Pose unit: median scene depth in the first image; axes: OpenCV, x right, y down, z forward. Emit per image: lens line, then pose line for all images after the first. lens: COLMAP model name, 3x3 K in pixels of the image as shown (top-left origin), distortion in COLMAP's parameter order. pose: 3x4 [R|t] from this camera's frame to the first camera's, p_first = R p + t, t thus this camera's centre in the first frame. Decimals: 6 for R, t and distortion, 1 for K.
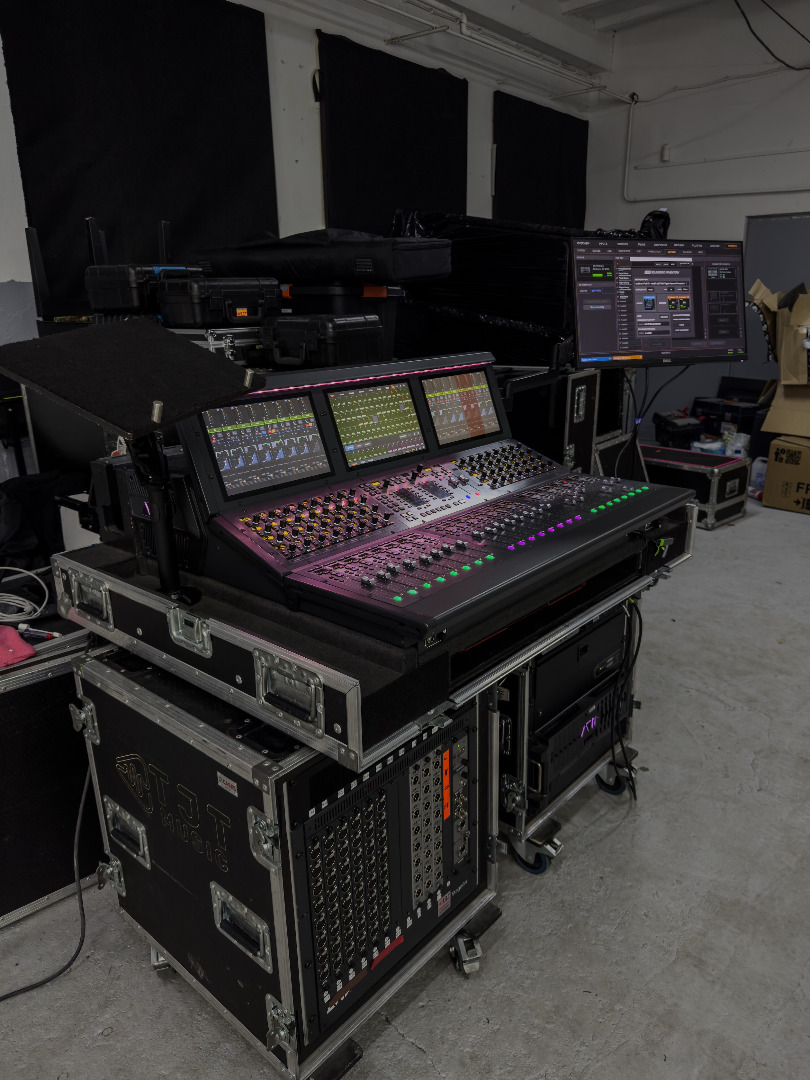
lens RADIAL K [[748.7, 0, 405.0], [0, 748.7, 540.0], [0, 0, 1]] dist [0.093845, -0.154158]
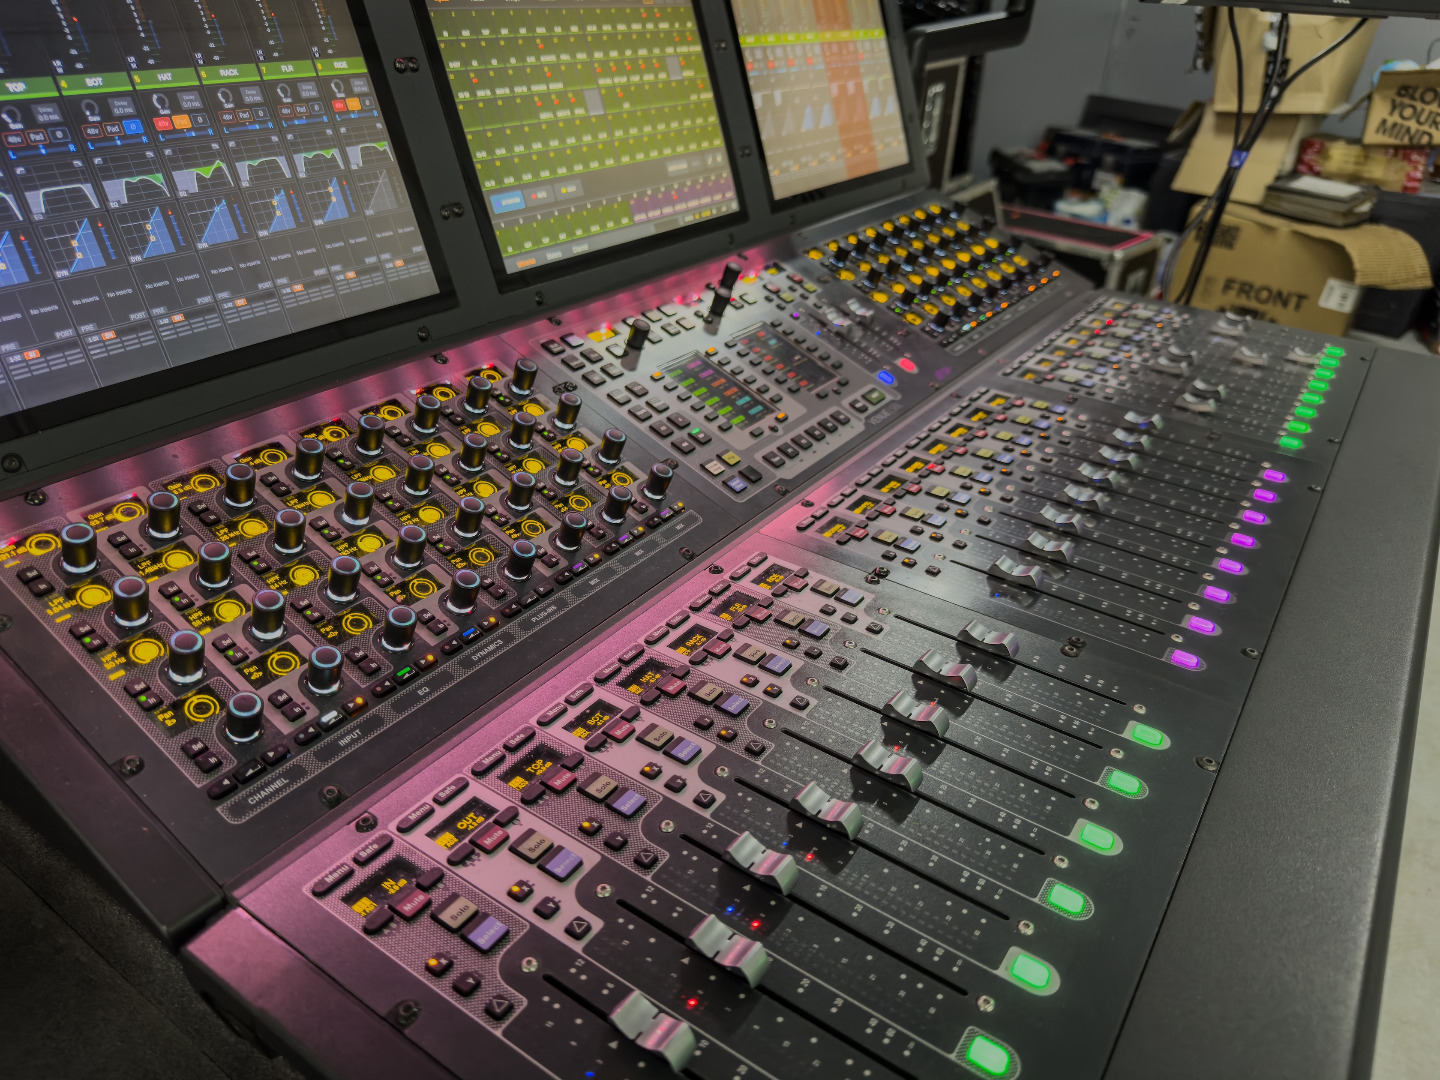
lens RADIAL K [[1044.2, 0, 710.3], [0, 1044.2, 561.7], [0, 0, 1]] dist [-0.019809, -0.004566]
pose [[0.990934, -0.003799, 0.134298, -0.050128], [-0.025906, 0.975438, 0.218747, -0.076830], [-0.131831, -0.220243, 0.966495, 0.569457]]
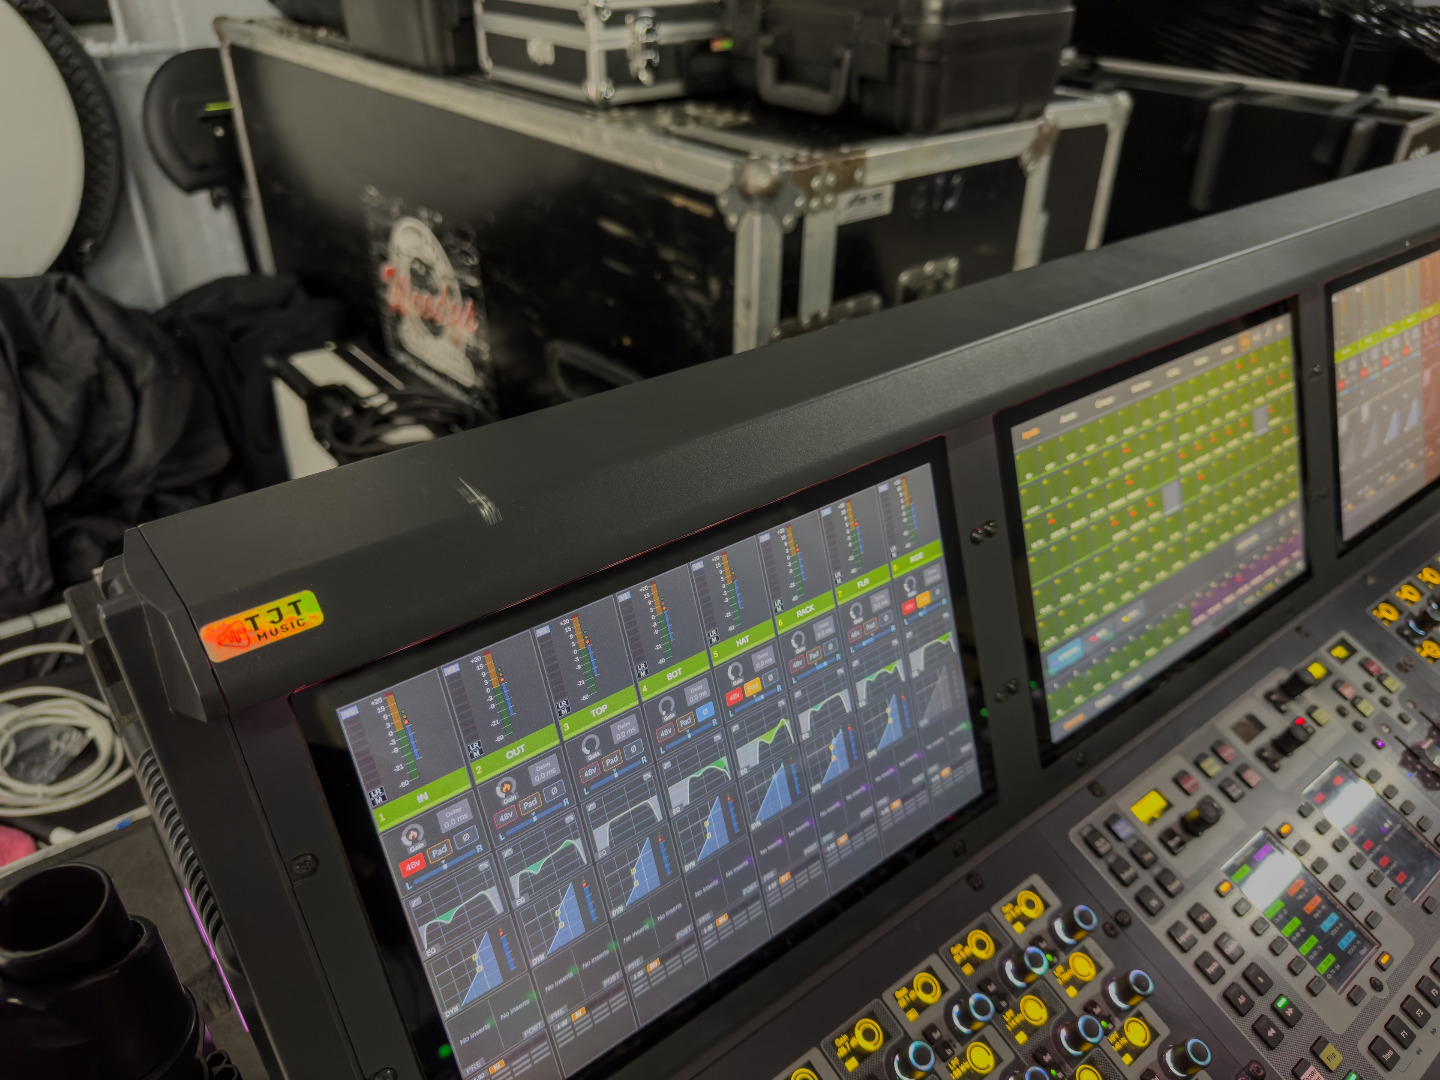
lens RADIAL K [[1027.3, 0, 710.2], [0, 1027.3, 532.4], [0, 0, 1]] dist [0.039468, -0.080188]
pose [[0.980596, 0.125391, -0.150693, -0.133823], [-0.084954, 0.964565, 0.249793, -0.223210], [0.176675, -0.232144, 0.956502, 0.667597]]
